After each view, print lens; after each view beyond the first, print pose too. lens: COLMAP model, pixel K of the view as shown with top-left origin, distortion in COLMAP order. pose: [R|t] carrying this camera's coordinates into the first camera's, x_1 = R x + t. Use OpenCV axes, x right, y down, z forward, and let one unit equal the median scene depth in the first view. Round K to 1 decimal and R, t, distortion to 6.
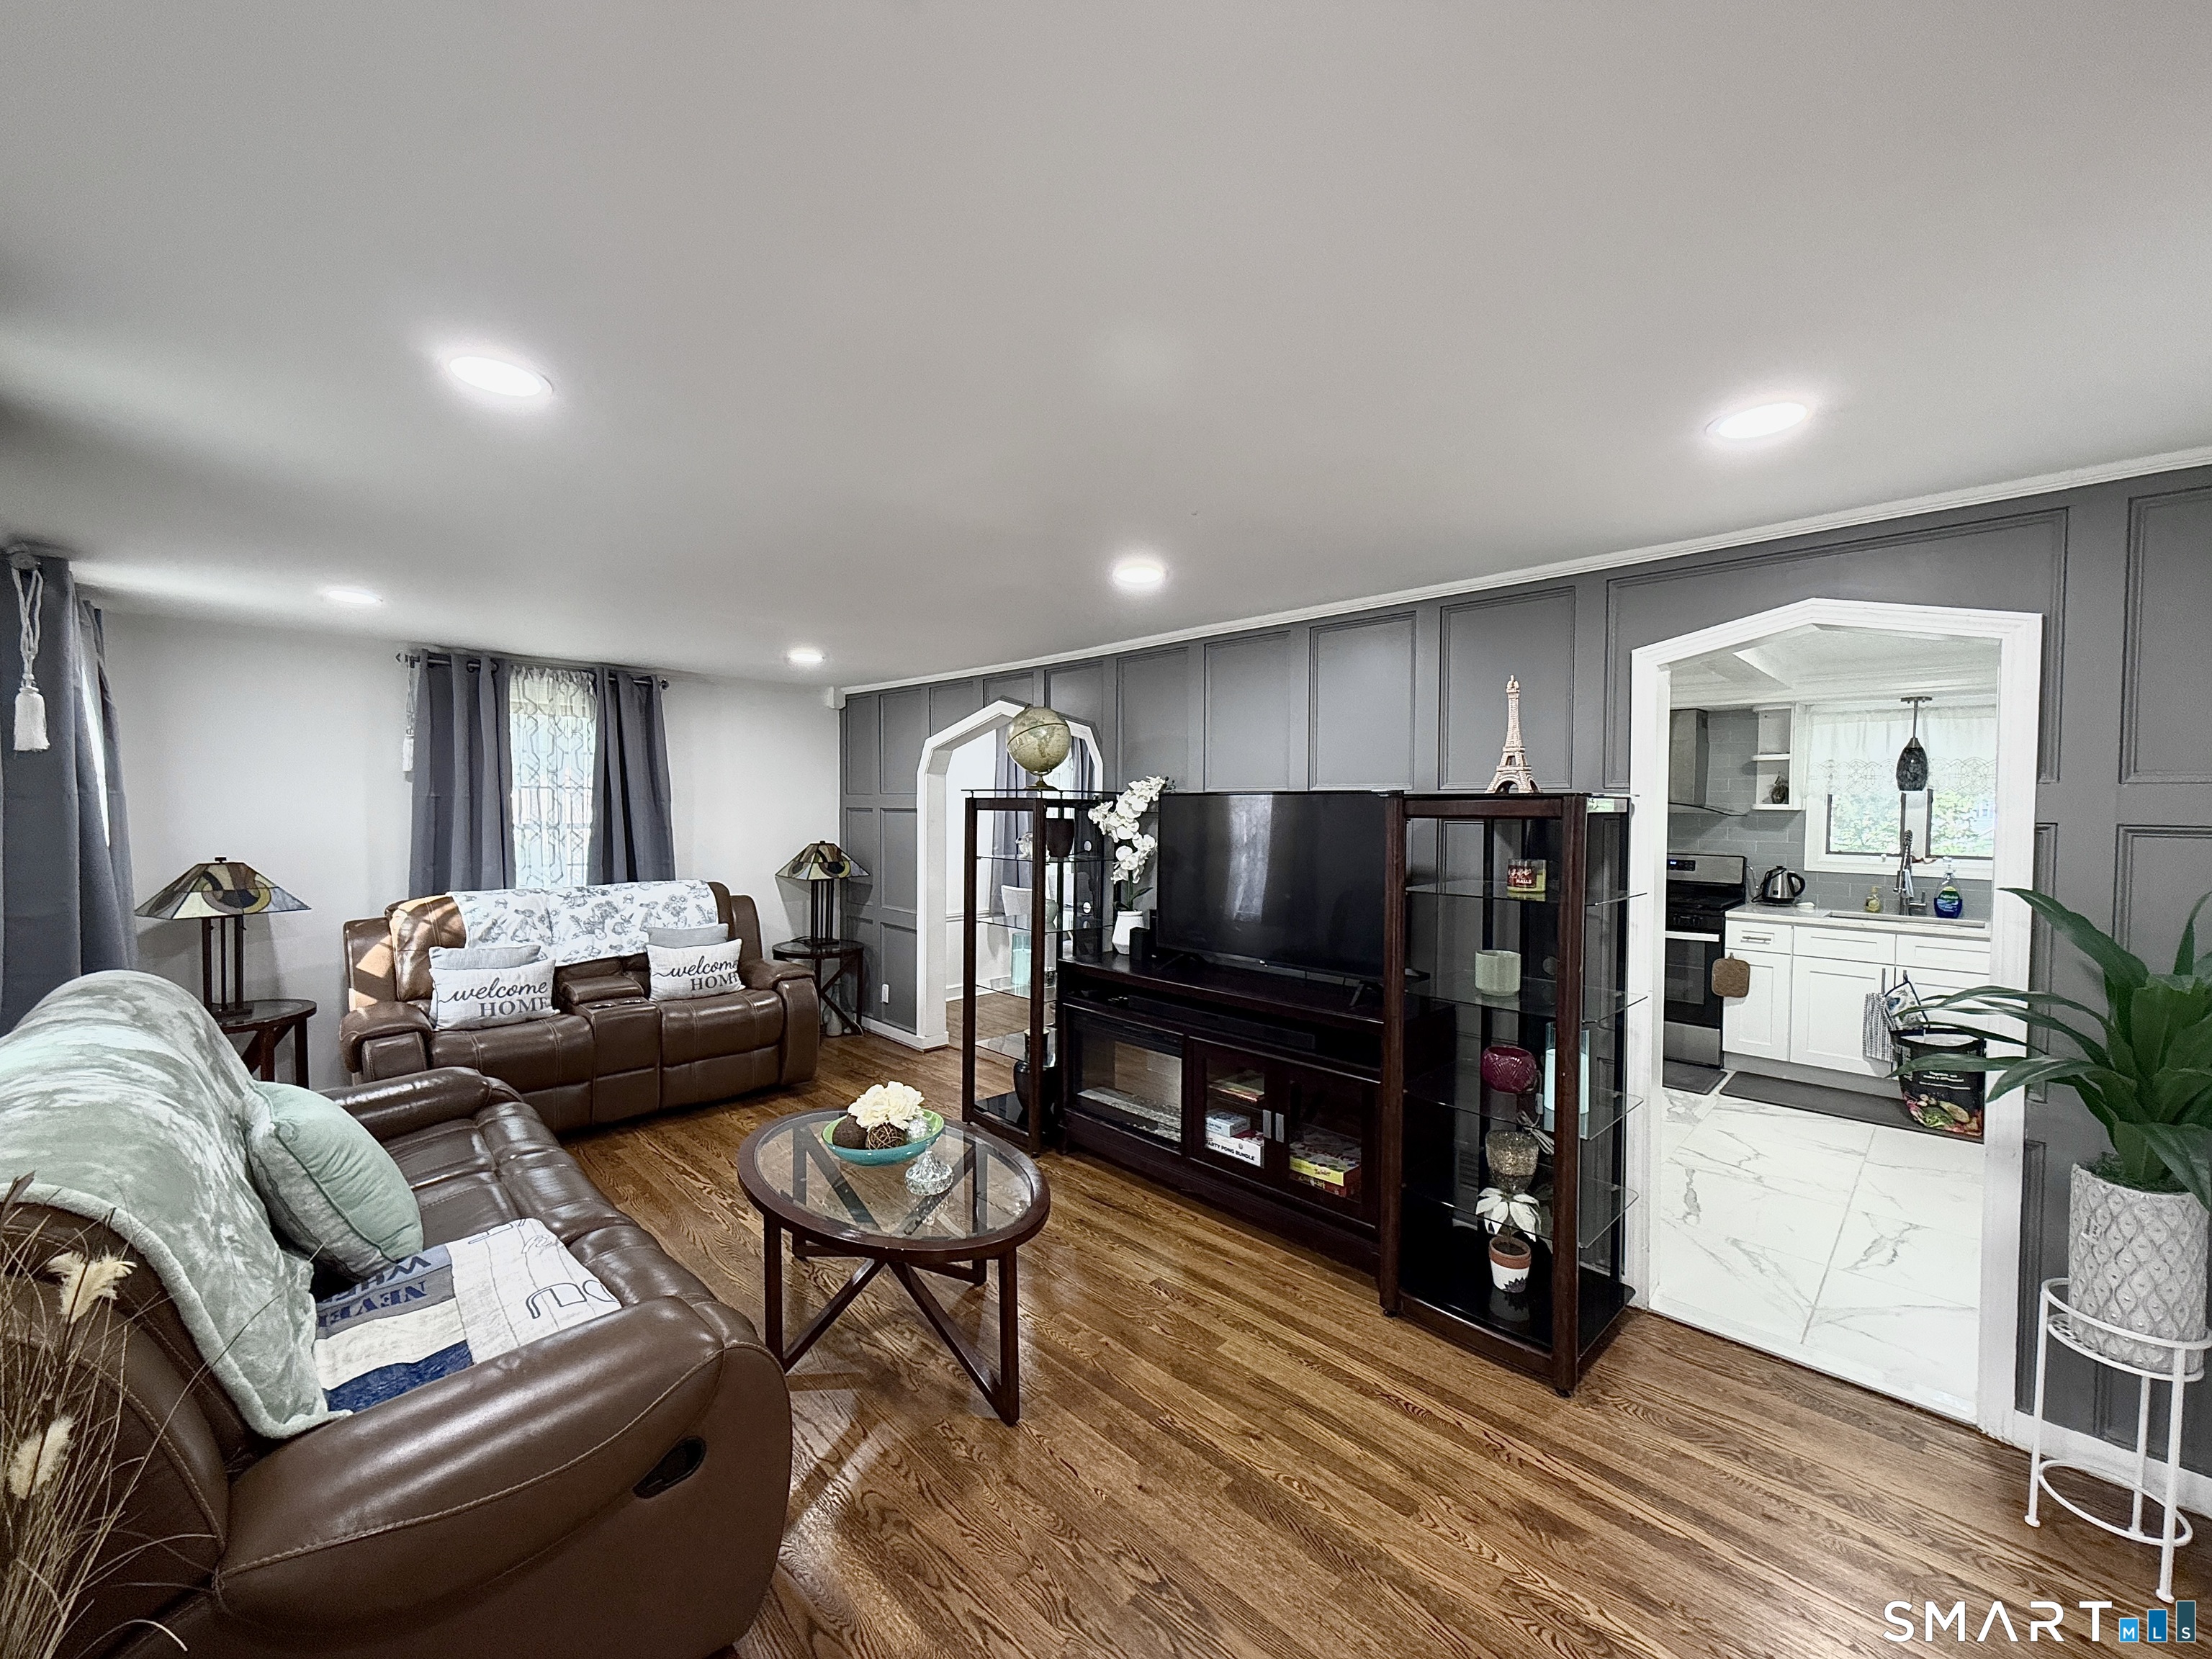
lens RADIAL K [[877.3, 0, 1113.6], [0, 877.3, 828.3], [0, 0, 1]] dist [-0.004699, 0.001363]
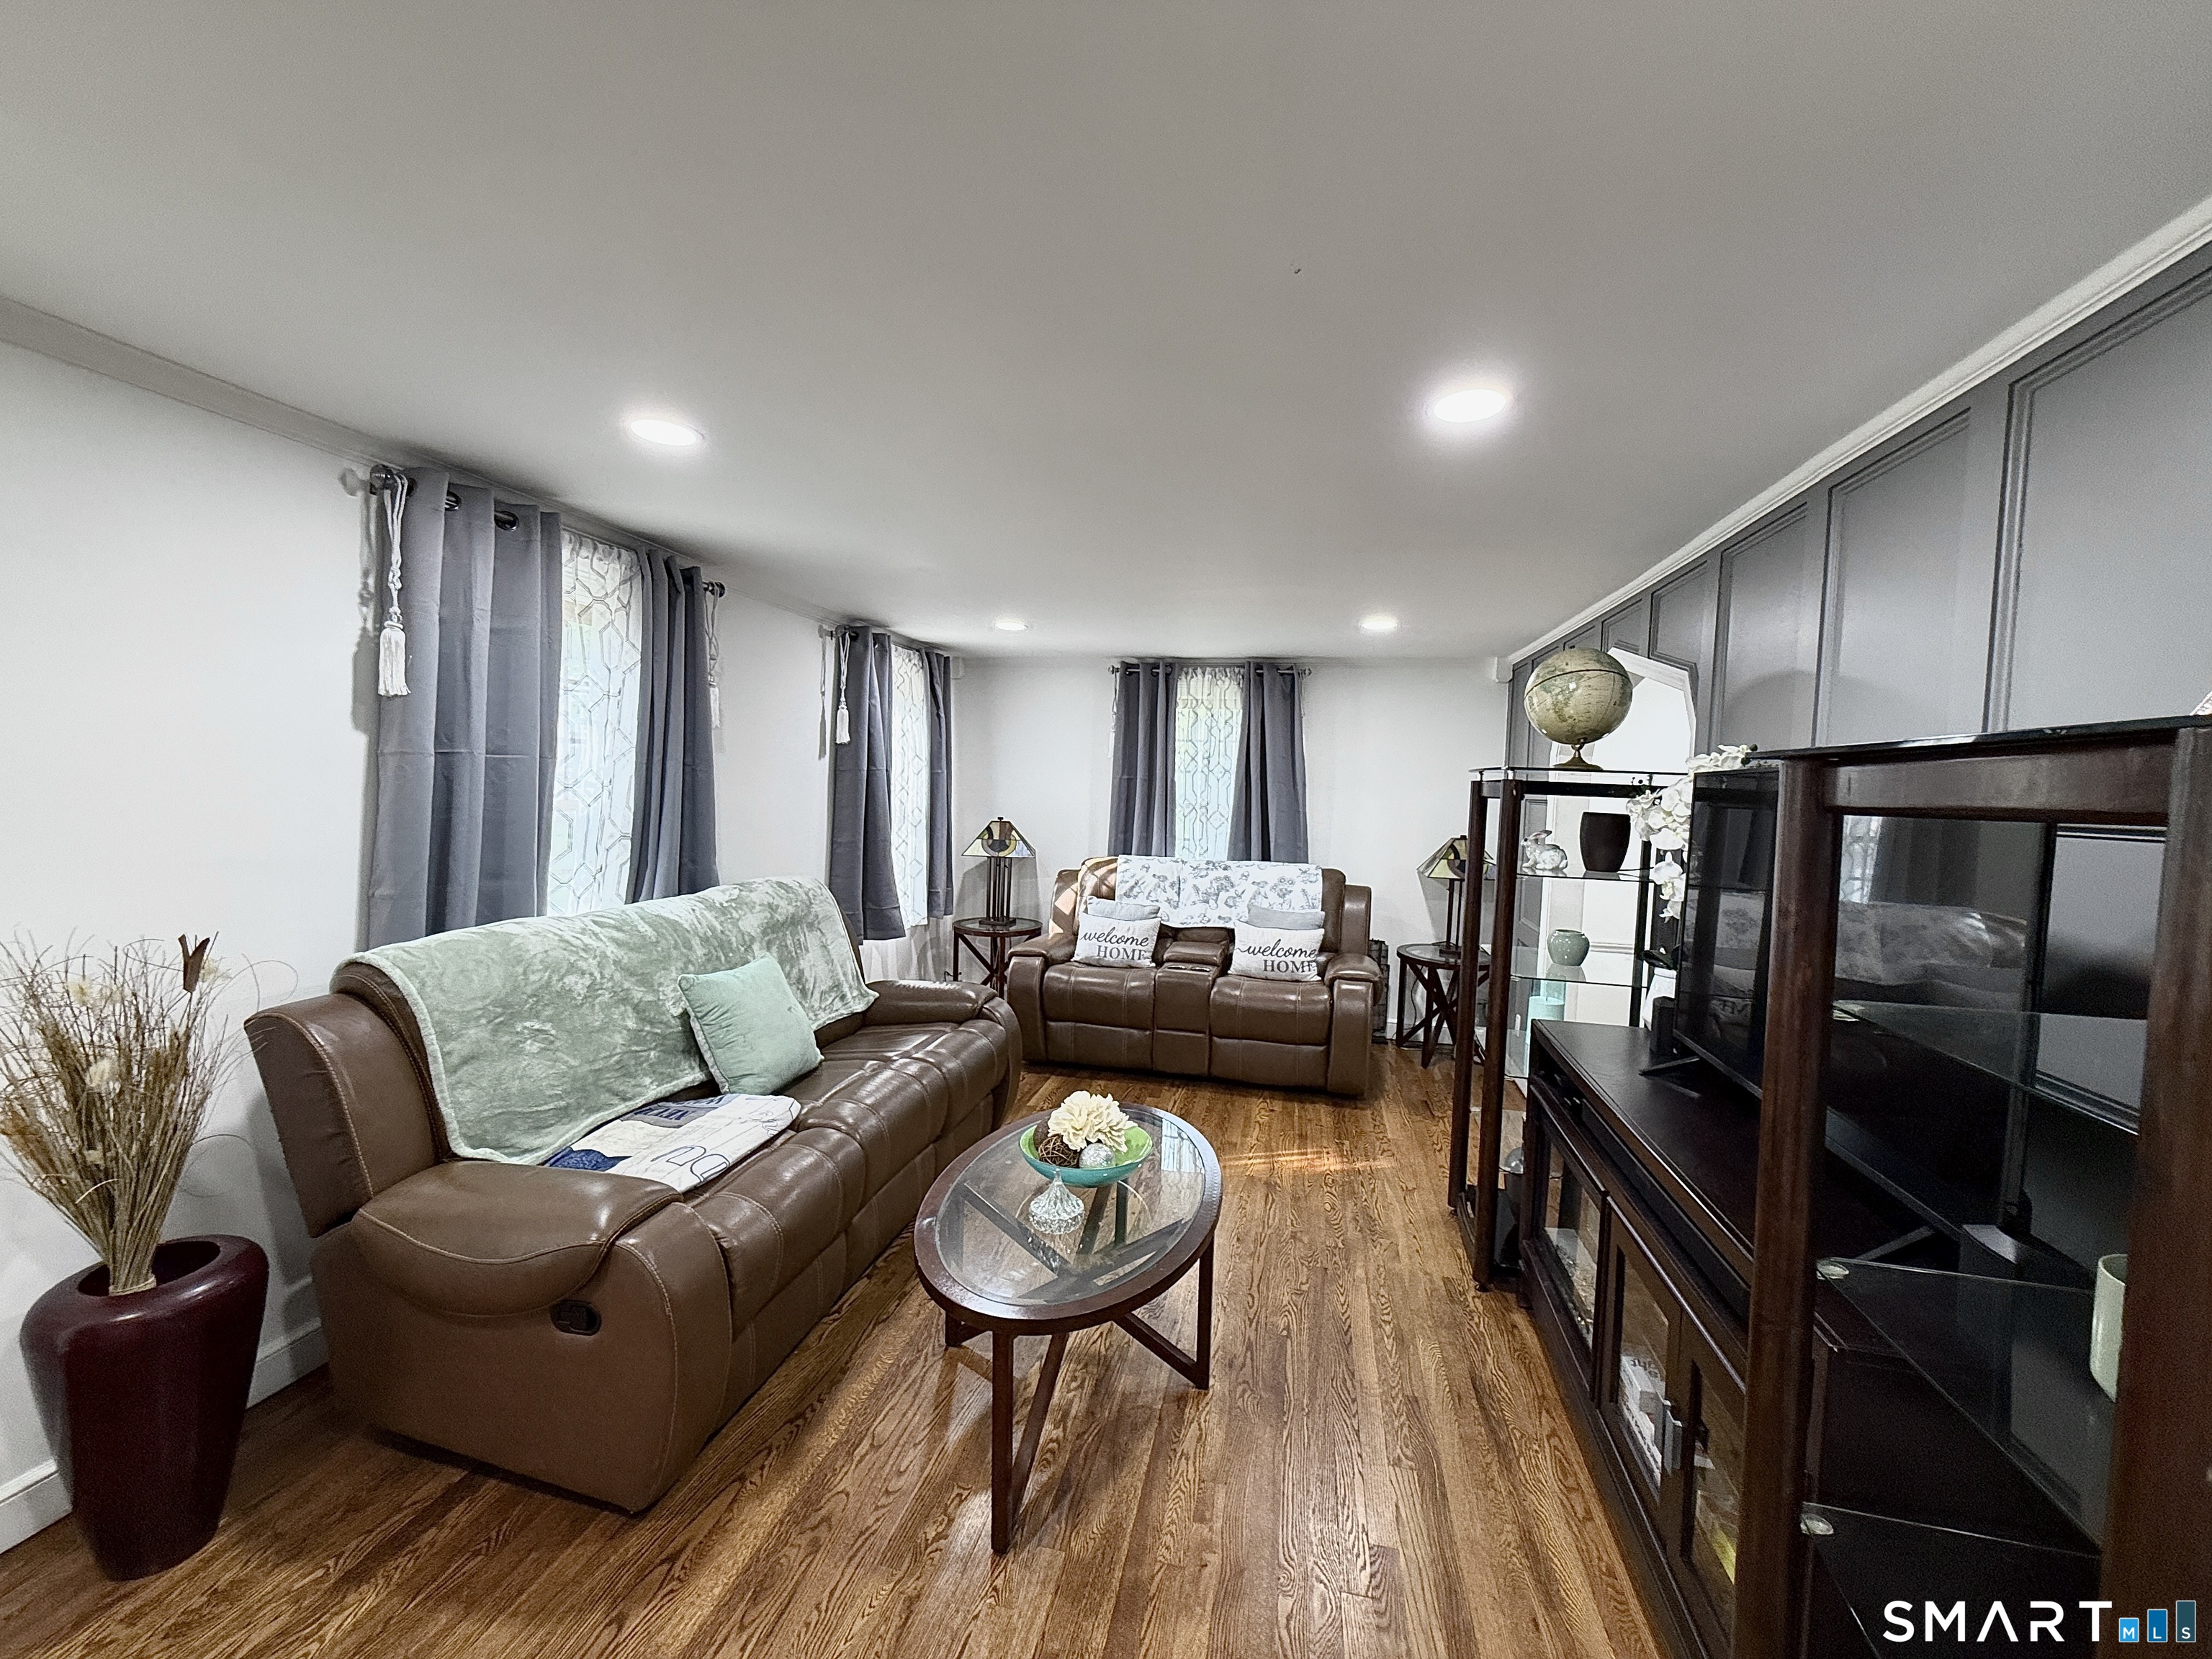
lens RADIAL K [[877.3, 0, 1117.9], [0, 877.3, 831.3], [0, 0, 1]] dist [-0.004699, 0.001363]
pose [[0.542389, 0.053616, -0.838415, 0.276430], [-0.049367, 0.998271, 0.031902, -0.000165], [0.838676, 0.024087, 0.544098, 0.311719]]
